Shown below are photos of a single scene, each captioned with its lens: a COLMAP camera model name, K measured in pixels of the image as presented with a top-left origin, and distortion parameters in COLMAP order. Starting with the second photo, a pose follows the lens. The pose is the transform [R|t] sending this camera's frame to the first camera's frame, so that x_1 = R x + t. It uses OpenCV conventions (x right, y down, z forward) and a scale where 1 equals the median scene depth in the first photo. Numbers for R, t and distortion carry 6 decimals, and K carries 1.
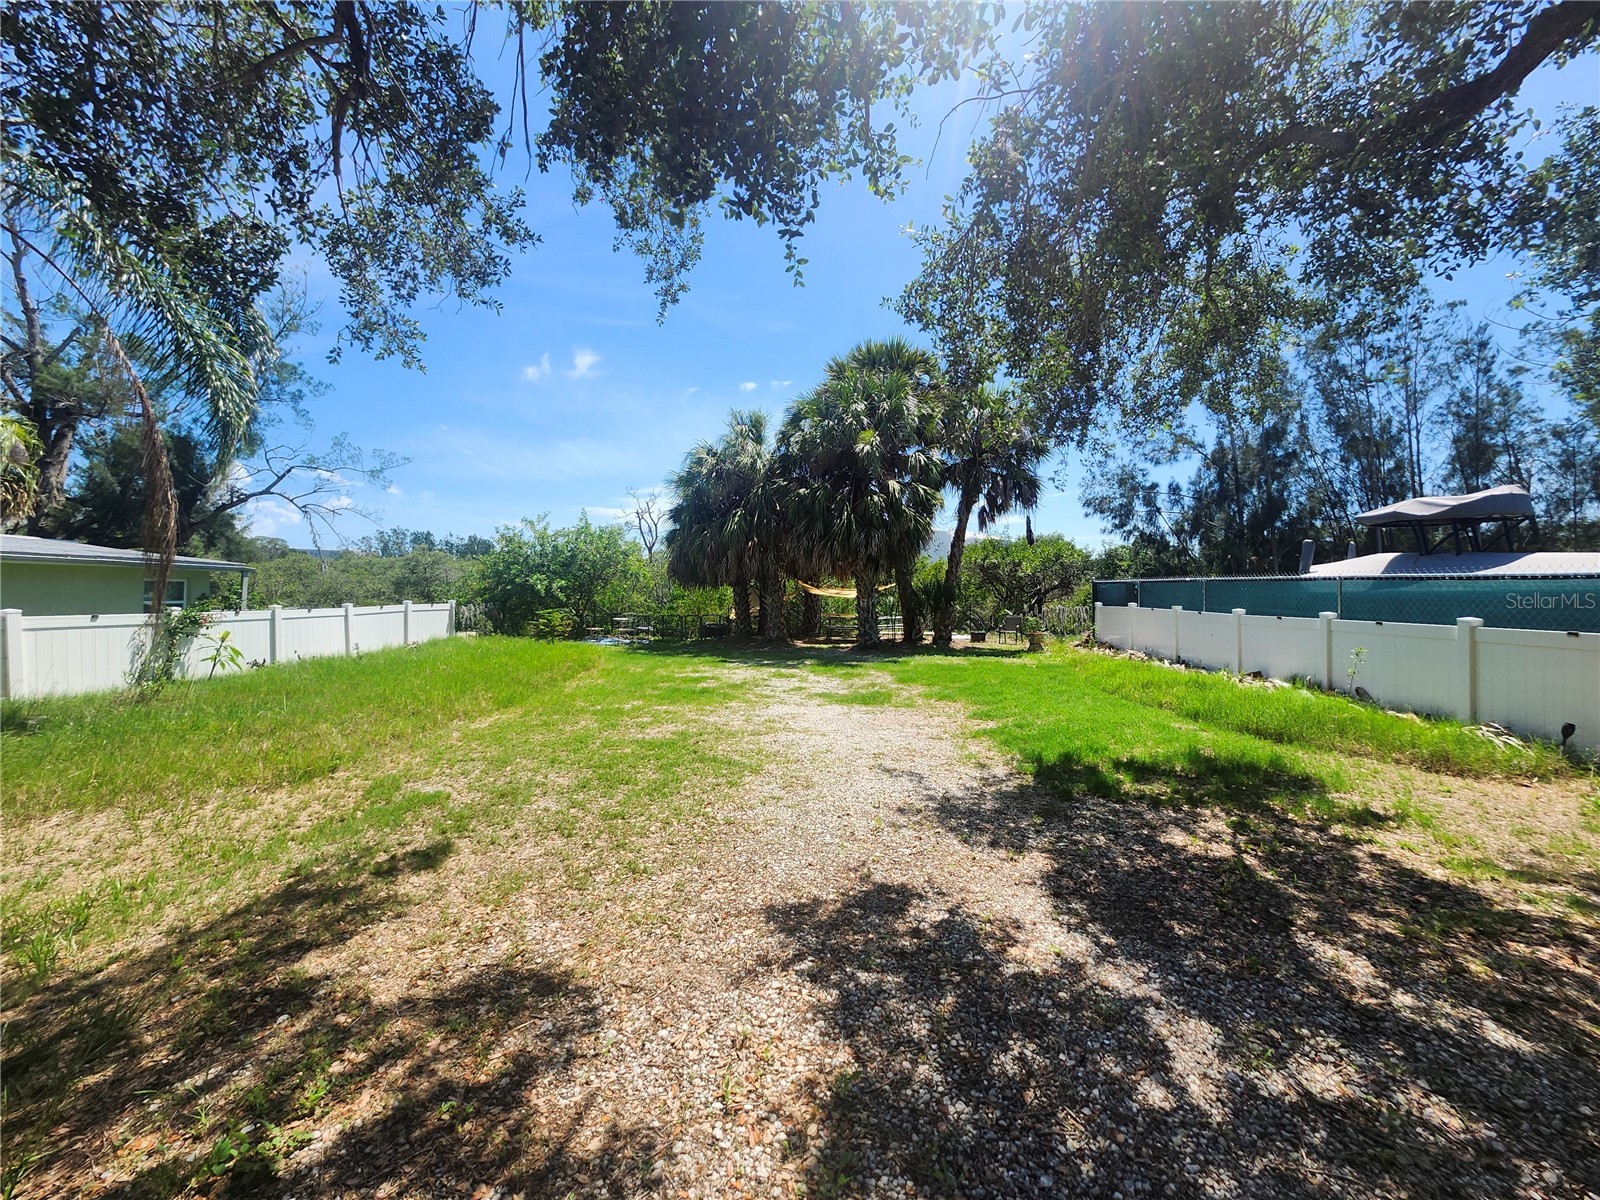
lens RADIAL K [[632.7, 0, 796.5], [0, 632.7, 601.4], [0, 0, 1]] dist [-0.009948, -0.000100]
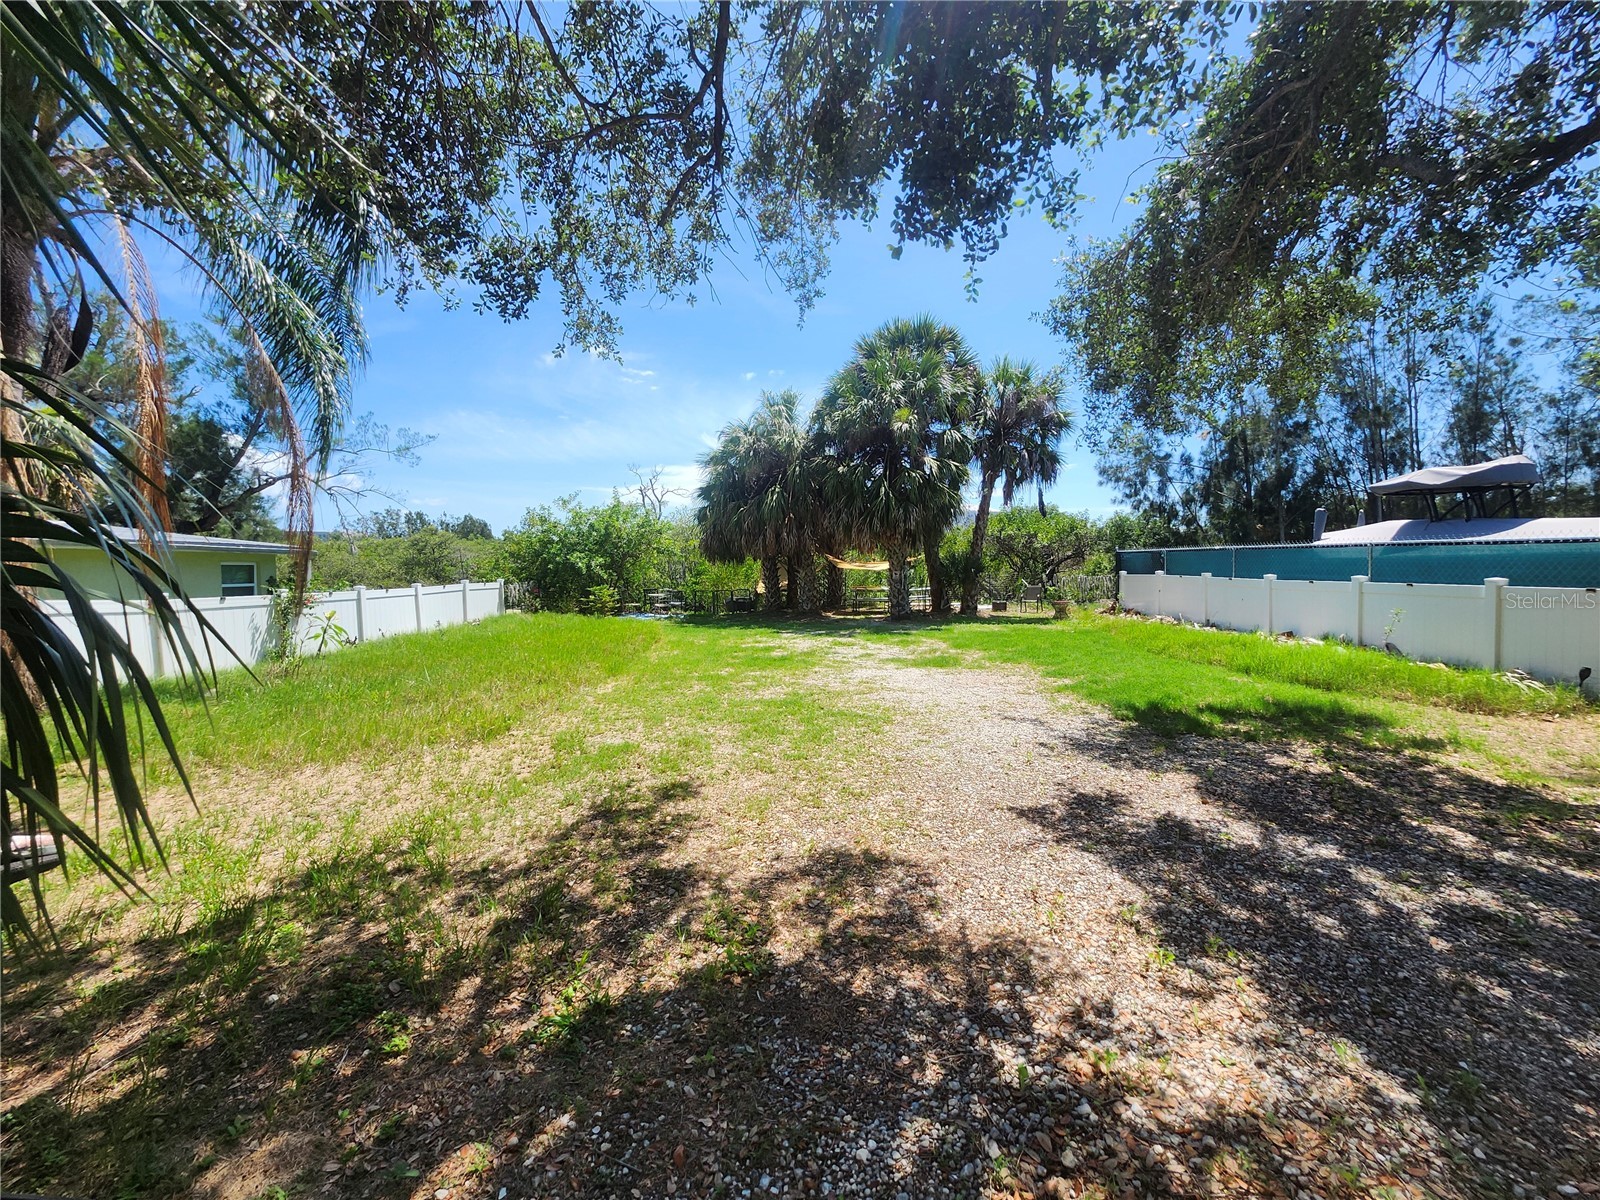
lens RADIAL K [[632.7, 0, 796.5], [0, 632.7, 601.4], [0, 0, 1]] dist [-0.009948, -0.000100]
pose [[0.999763, -0.016814, 0.013816, -0.080441], [0.016246, 0.999059, 0.040224, 0.001075], [-0.014479, -0.039990, 0.999095, -0.043229]]
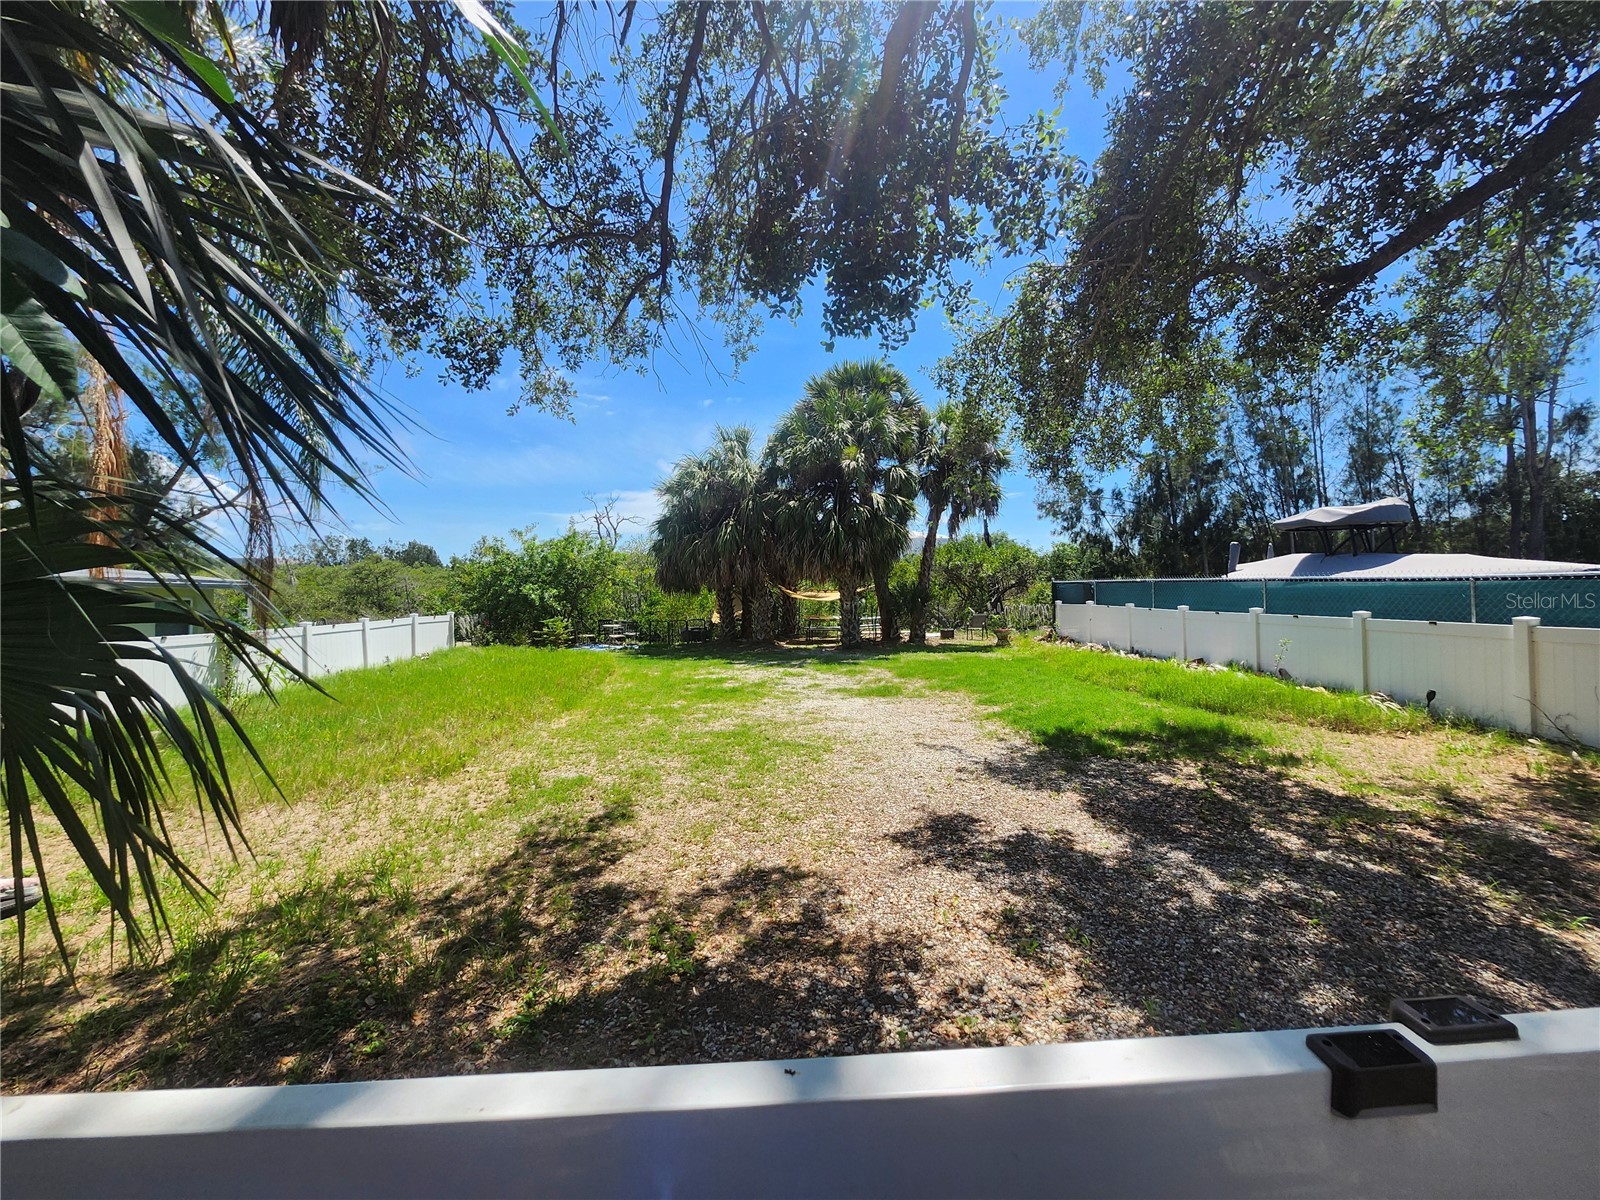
lens RADIAL K [[634.7, 0, 800.0], [0, 634.7, 600.0], [0, 0, 1]] dist [-0.008815, -0.000246]
pose [[0.996102, -0.020914, 0.085691, -0.072610], [0.021086, 0.999777, -0.001105, -0.007996], [-0.085649, 0.002907, 0.996321, -0.075719]]
